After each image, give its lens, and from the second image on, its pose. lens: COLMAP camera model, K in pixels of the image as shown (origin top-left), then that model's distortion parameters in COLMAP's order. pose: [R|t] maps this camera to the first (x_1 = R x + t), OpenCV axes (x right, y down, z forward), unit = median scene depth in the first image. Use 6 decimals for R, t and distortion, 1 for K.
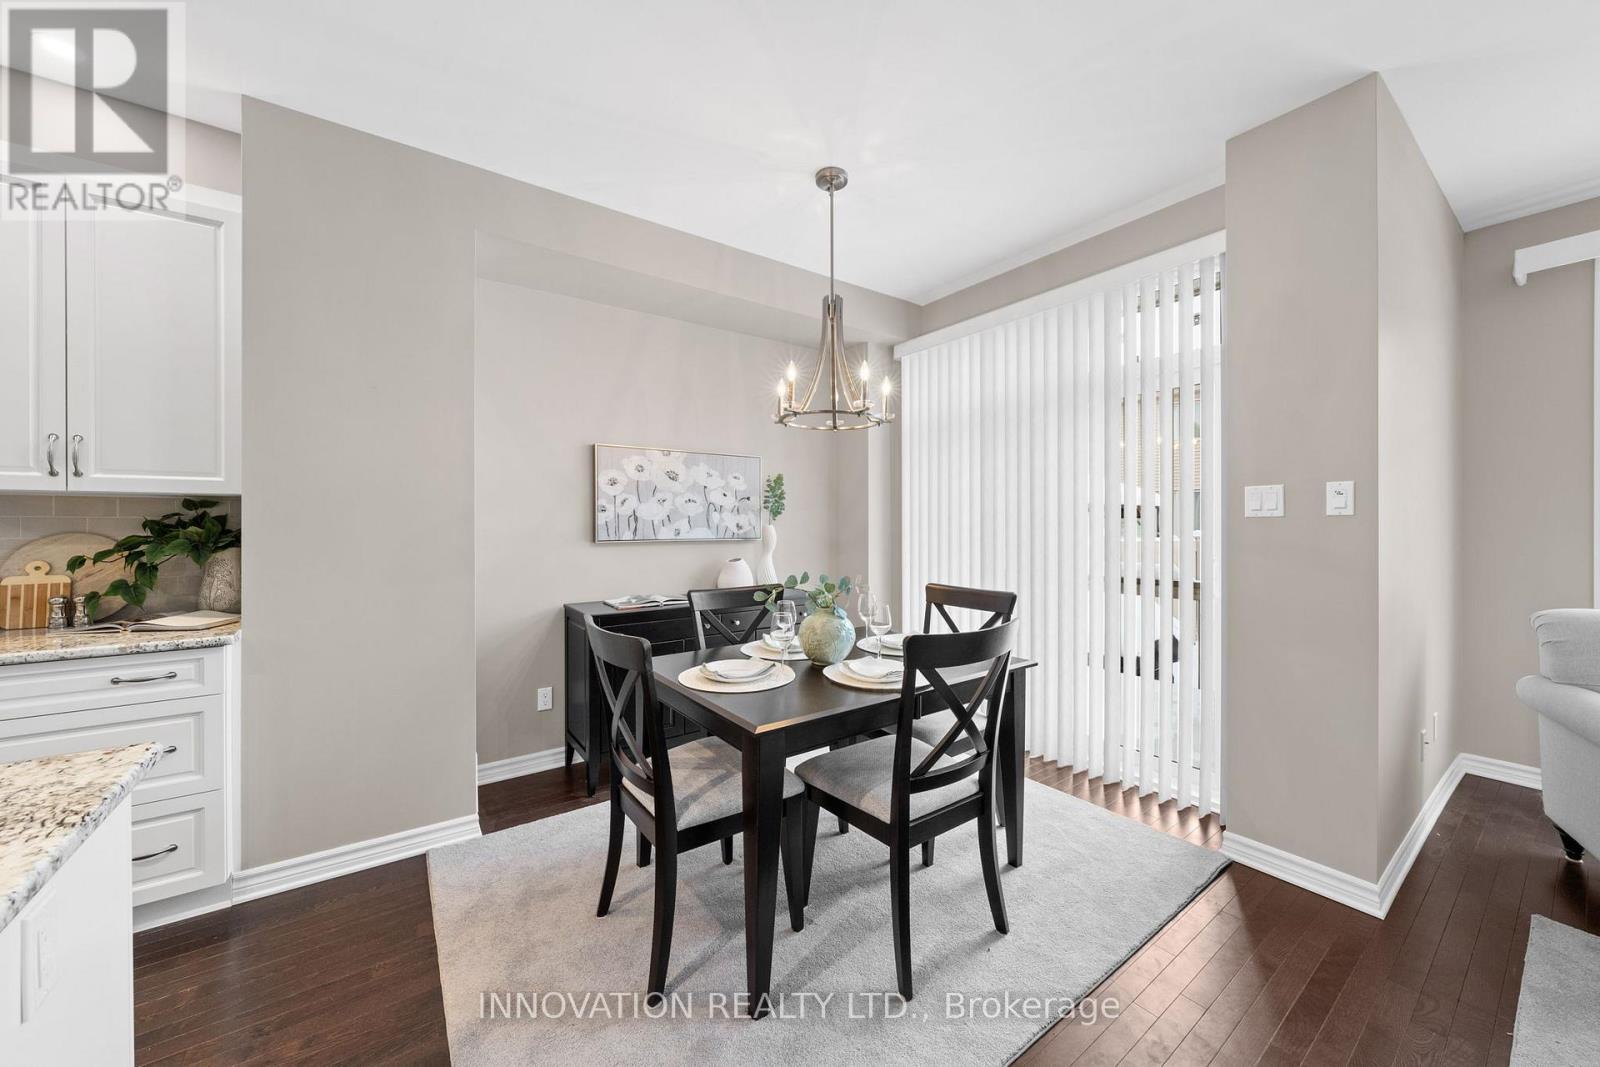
lens RADIAL K [[577.9, 0, 802.1], [0, 577.9, 523.8], [0, 0, 1]] dist [0.000463, 0.000021]
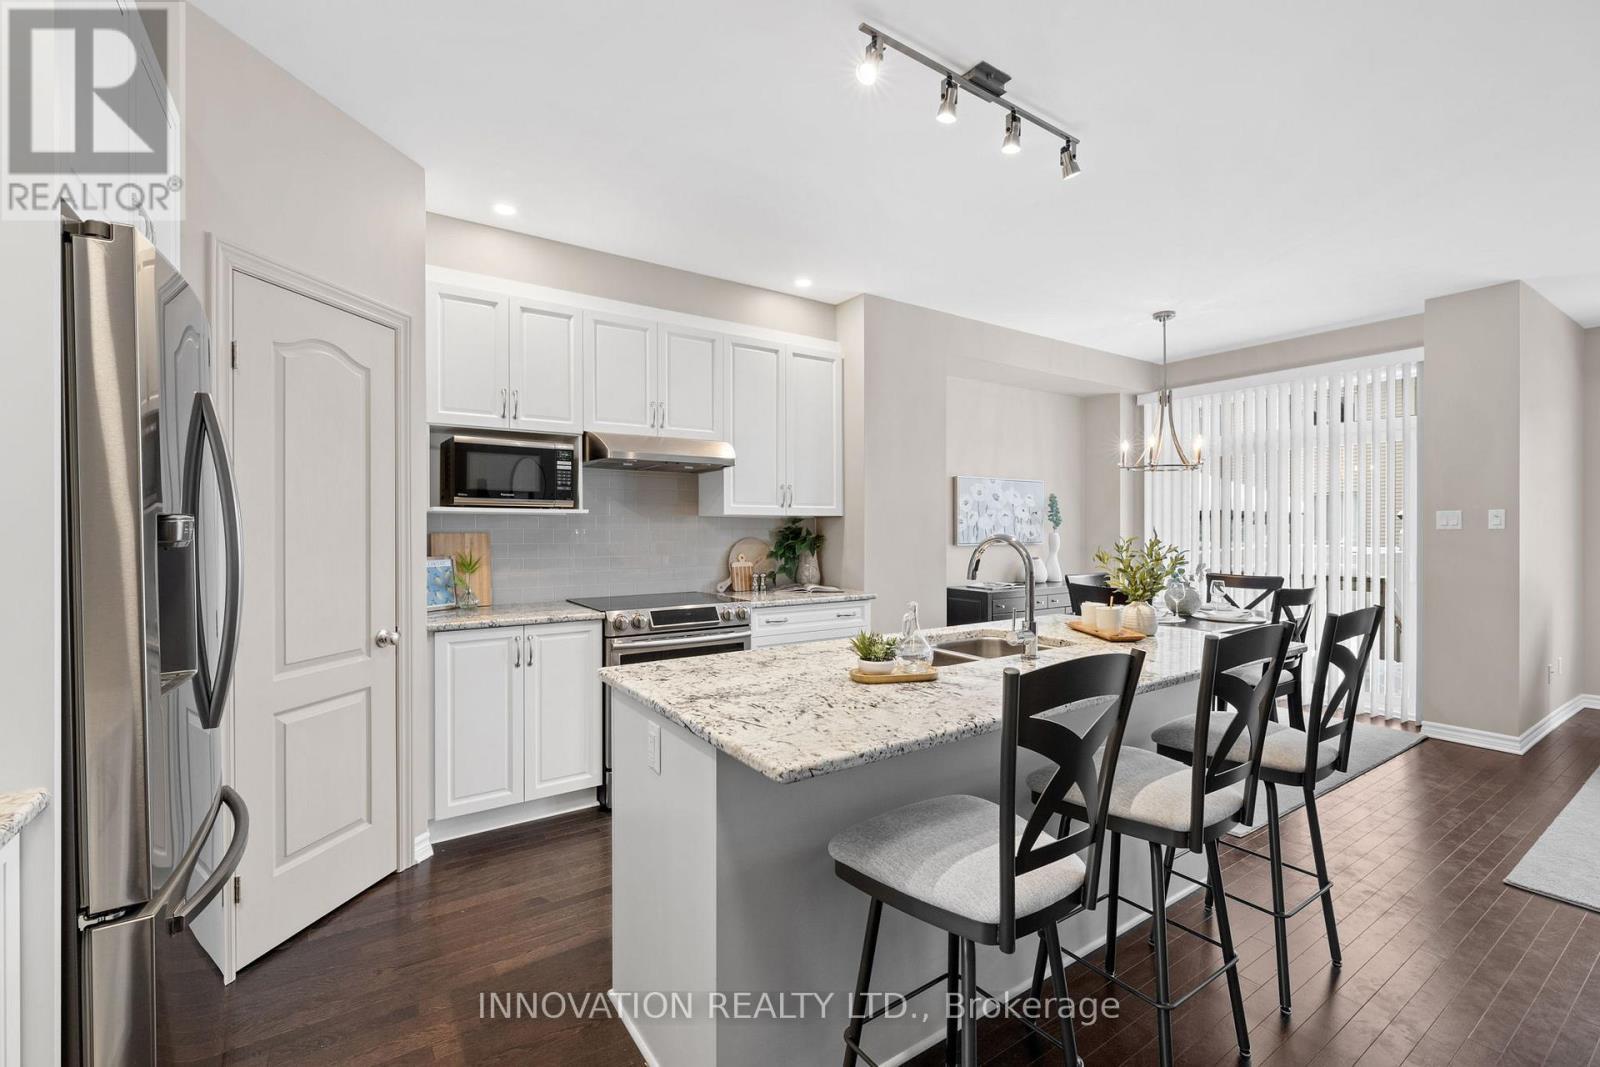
lens RADIAL K [[682.6, 0, 799.2], [0, 682.6, 526.9], [0, 0, 1]] dist [-0.000483, 0.000040]
pose [[0.999378, 0.000584, -0.035270, -0.895431], [-0.000598, 1.000000, -0.000378, -0.015531], [0.035269, 0.000399, 0.999378, -0.920861]]
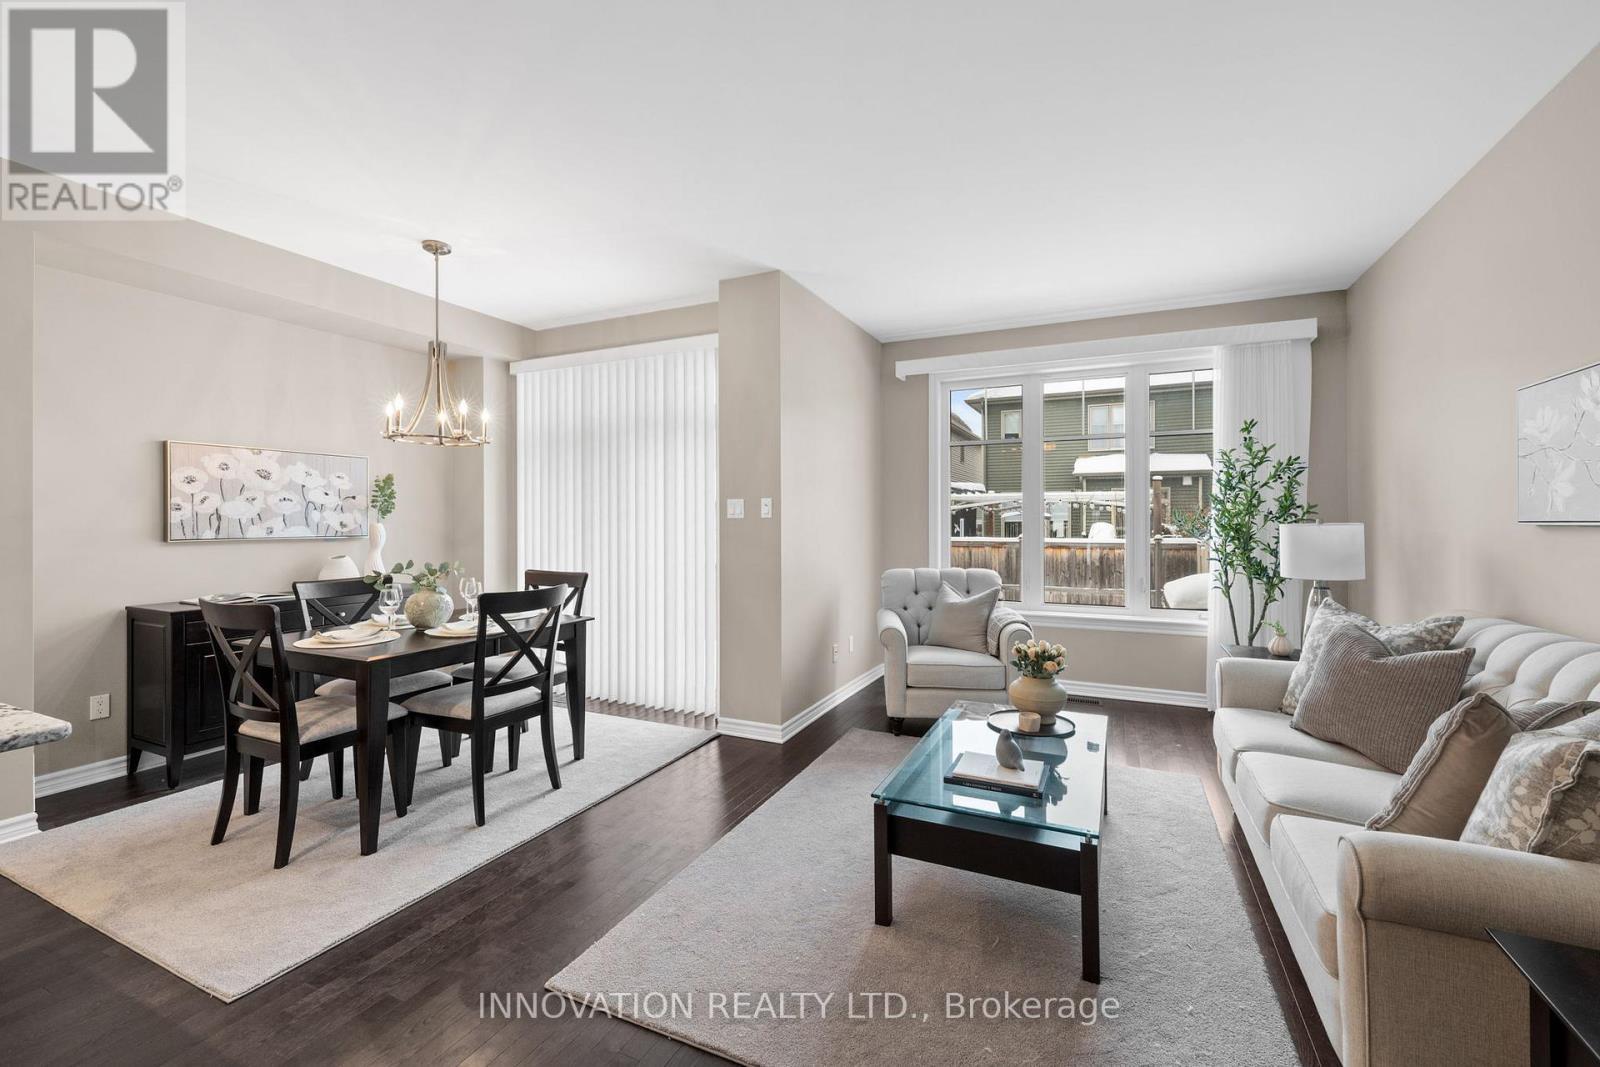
lens RADIAL K [[671.7, 0, 800.9], [0, 671.7, 520.7], [0, 0, 1]] dist [-0.000239, -0.000205]
pose [[0.874752, 0.000686, 0.484571, 0.036737], [-0.001318, 0.999999, 0.000963, -0.007094], [-0.484569, -0.001481, 0.874752, -0.660815]]
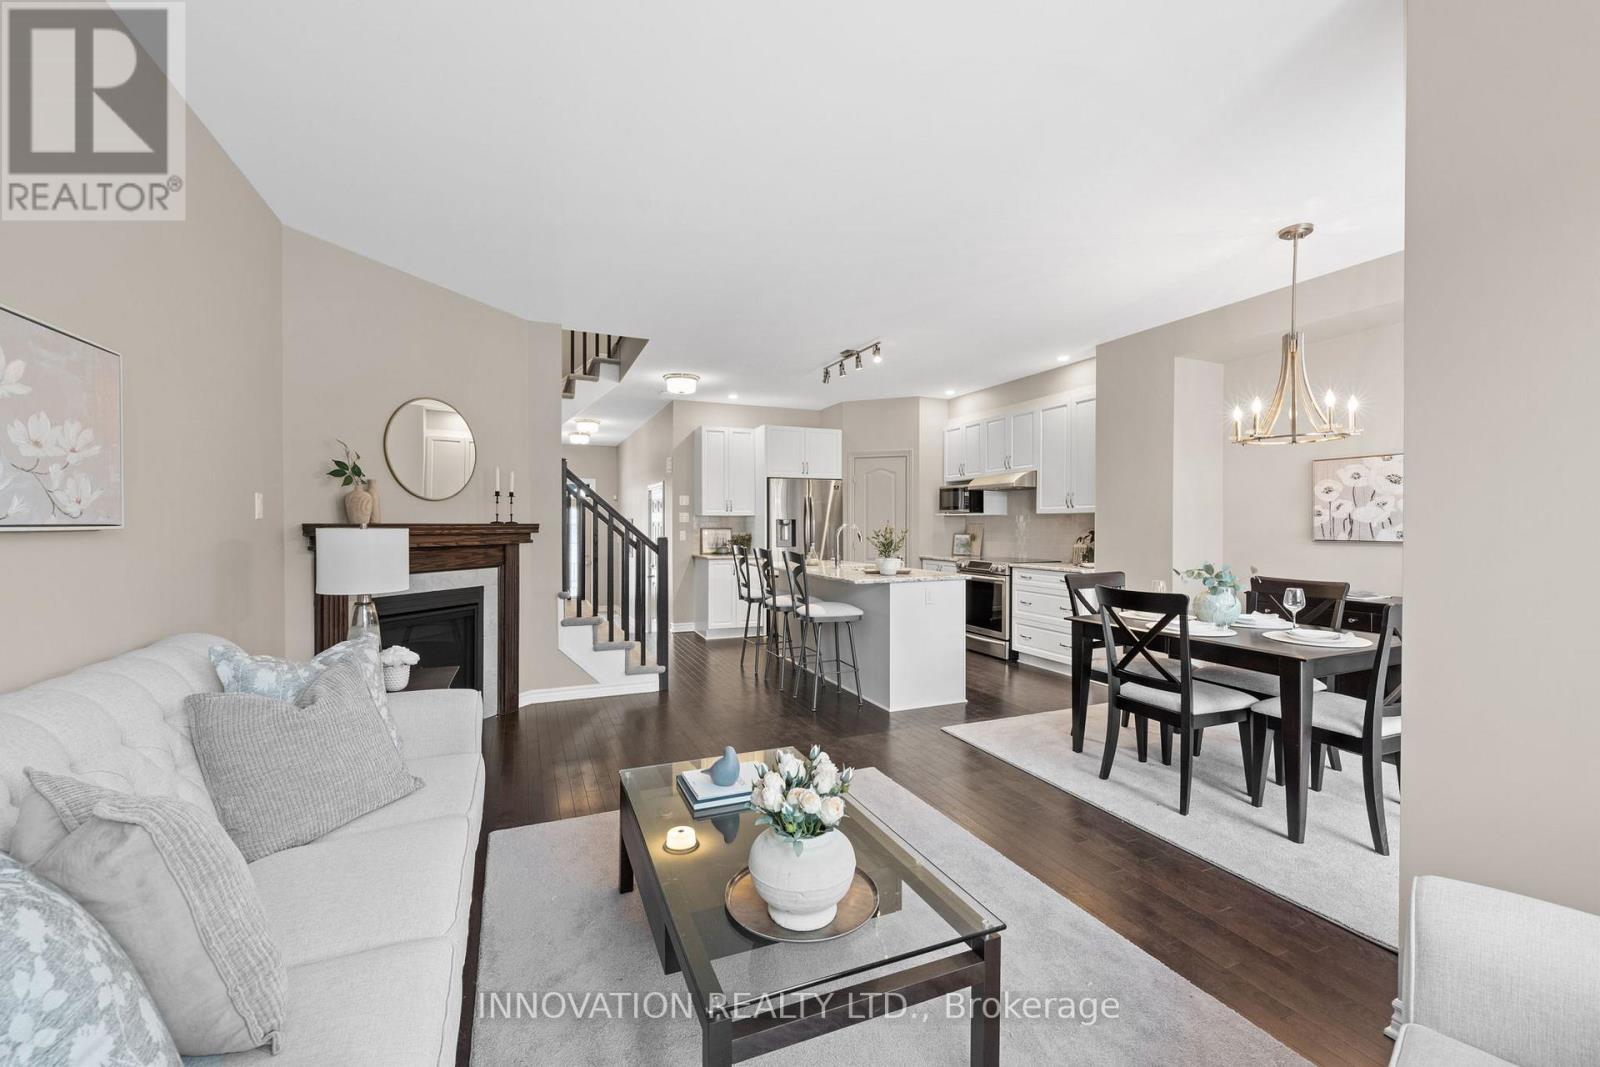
lens RADIAL K [[622.6, 0, 806.8], [0, 622.6, 526.1], [0, 0, 1]] dist [0.000019, -0.000009]
pose [[-0.211961, 0.001179, -0.977277, 1.504164], [-0.004410, 0.999988, 0.002163, 0.003246], [0.977268, 0.004769, -0.211953, 0.301671]]
